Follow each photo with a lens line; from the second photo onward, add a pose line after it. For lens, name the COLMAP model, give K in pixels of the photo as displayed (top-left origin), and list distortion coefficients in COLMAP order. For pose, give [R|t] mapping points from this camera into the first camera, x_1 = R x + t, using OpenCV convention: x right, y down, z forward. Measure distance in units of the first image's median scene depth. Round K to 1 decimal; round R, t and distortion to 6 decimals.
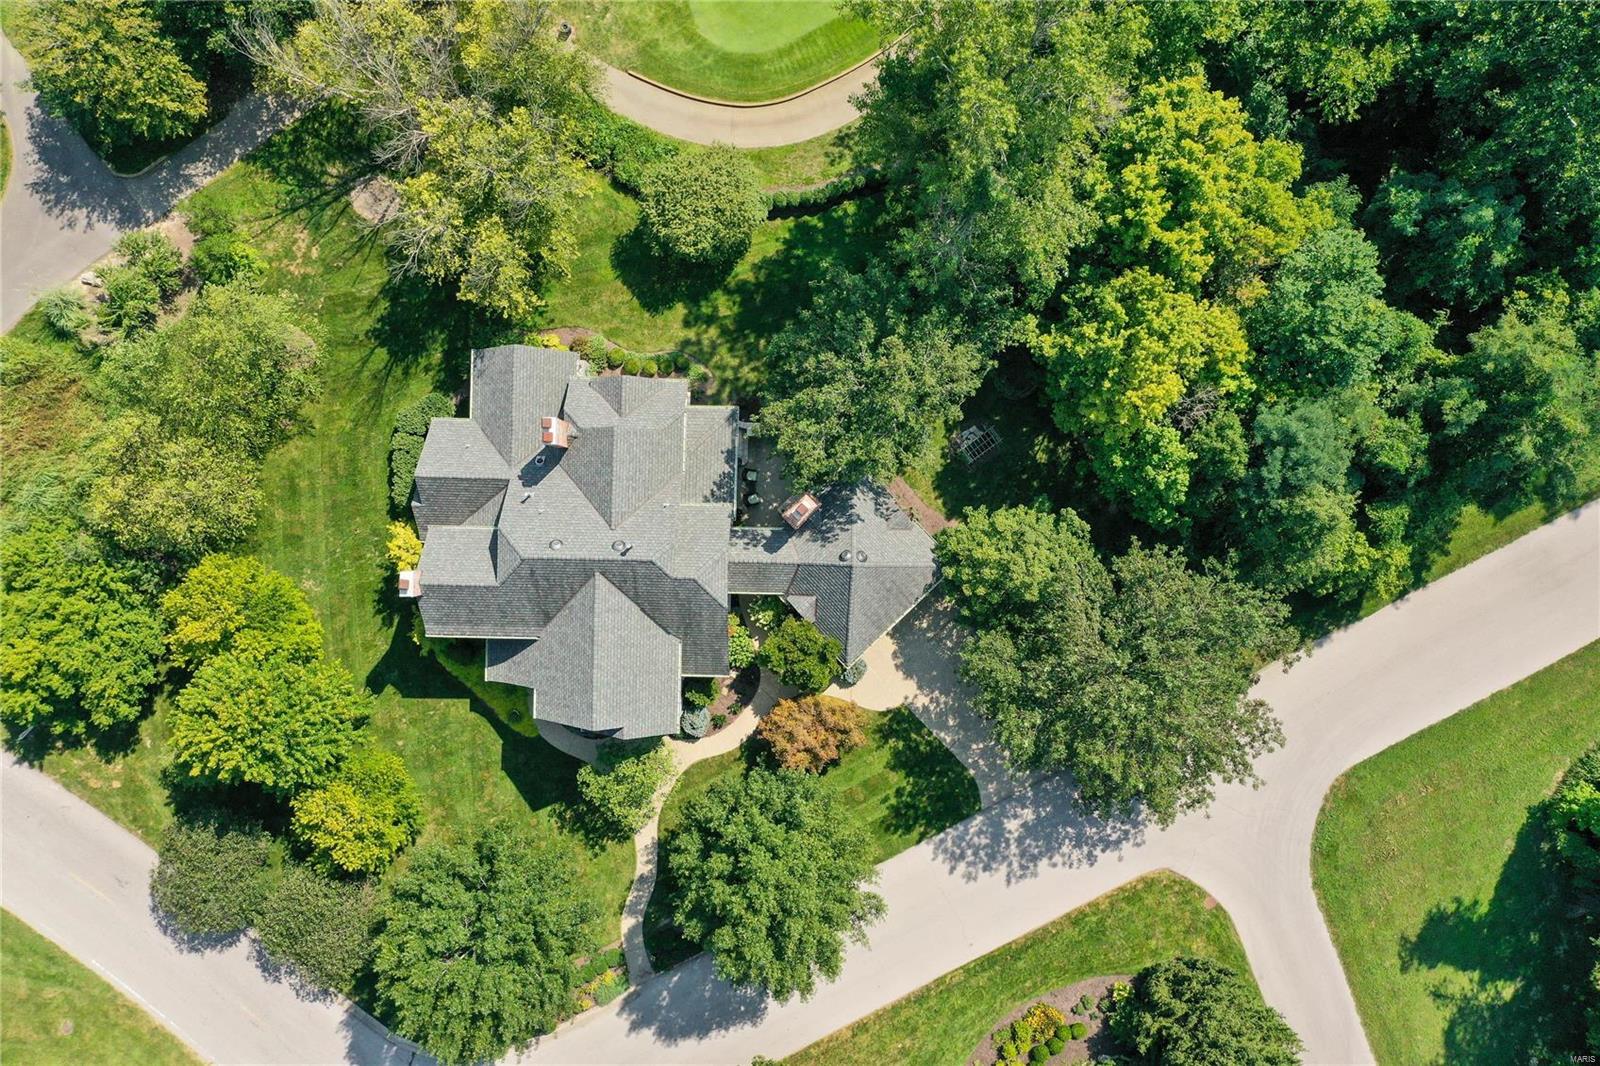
lens RADIAL K [[1259.2, 0, 800.4], [0, 1259.2, 532.3], [0, 0, 1]] dist [-0.004464, -0.001435]
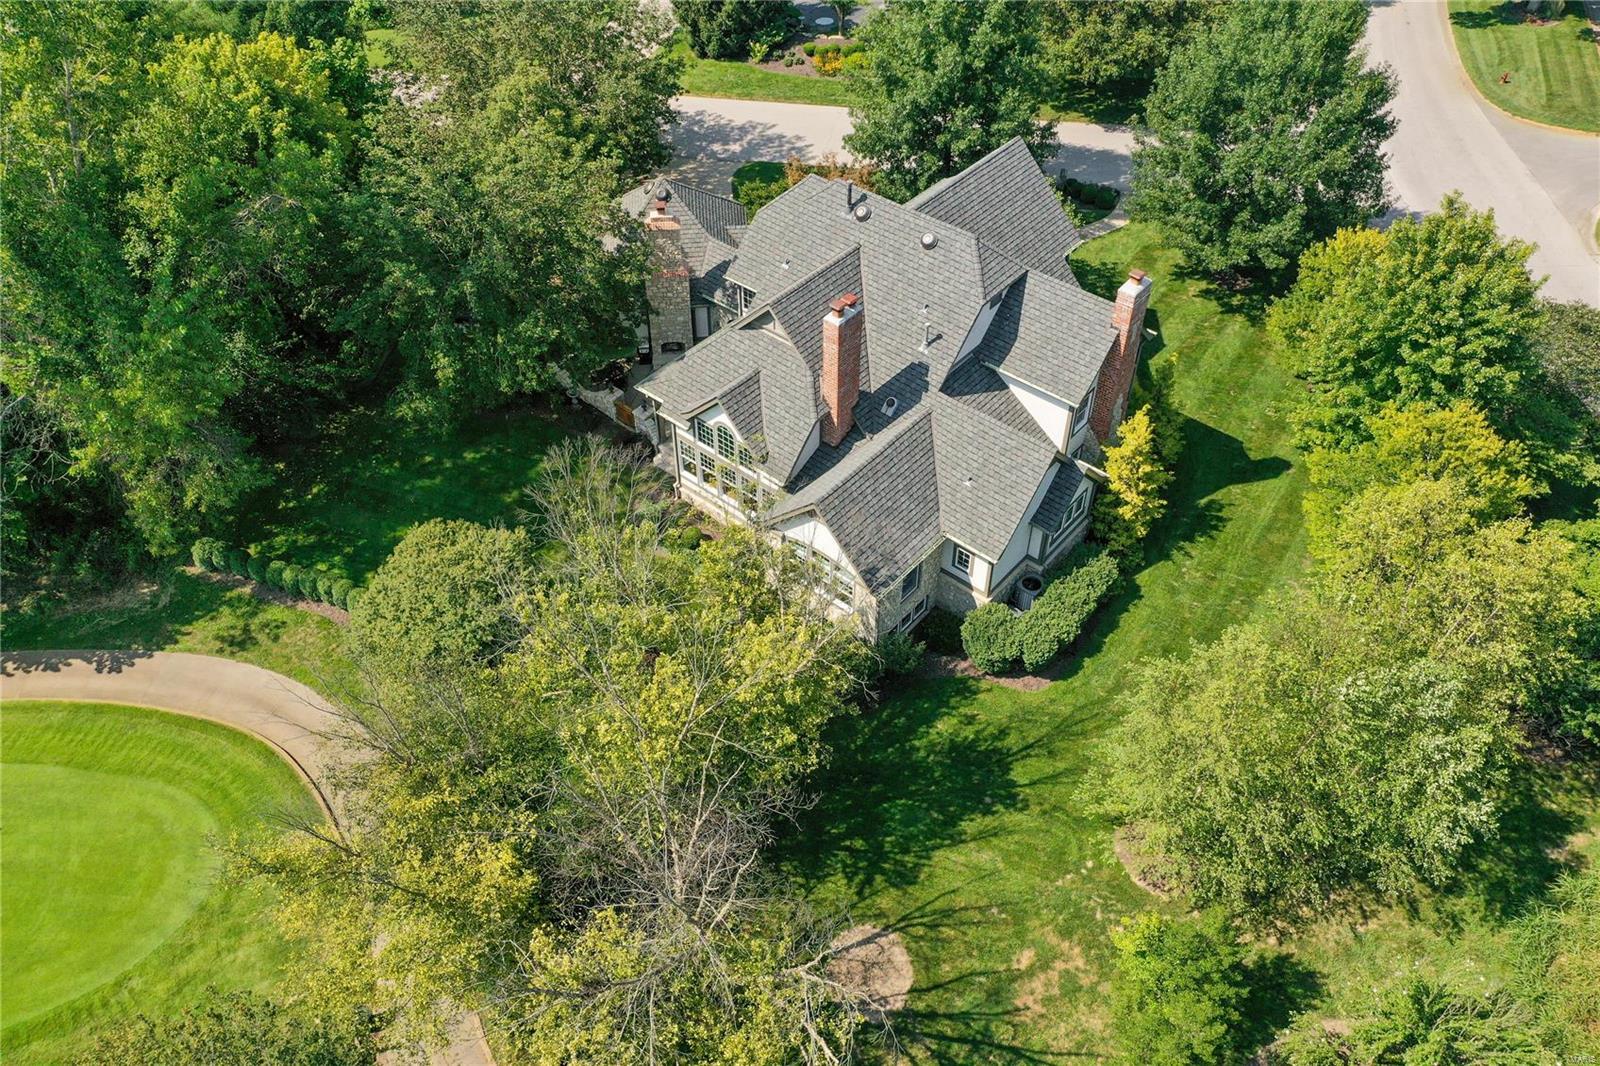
lens RADIAL K [[1259.2, 0, 800.9], [0, 1259.2, 533.0], [0, 0, 1]] dist [-0.004464, -0.001435]
pose [[-0.778290, -0.437097, 0.450790, -0.470553], [0.627790, -0.555419, 0.545334, -0.464088], [0.012014, 0.707429, 0.706682, 0.511803]]
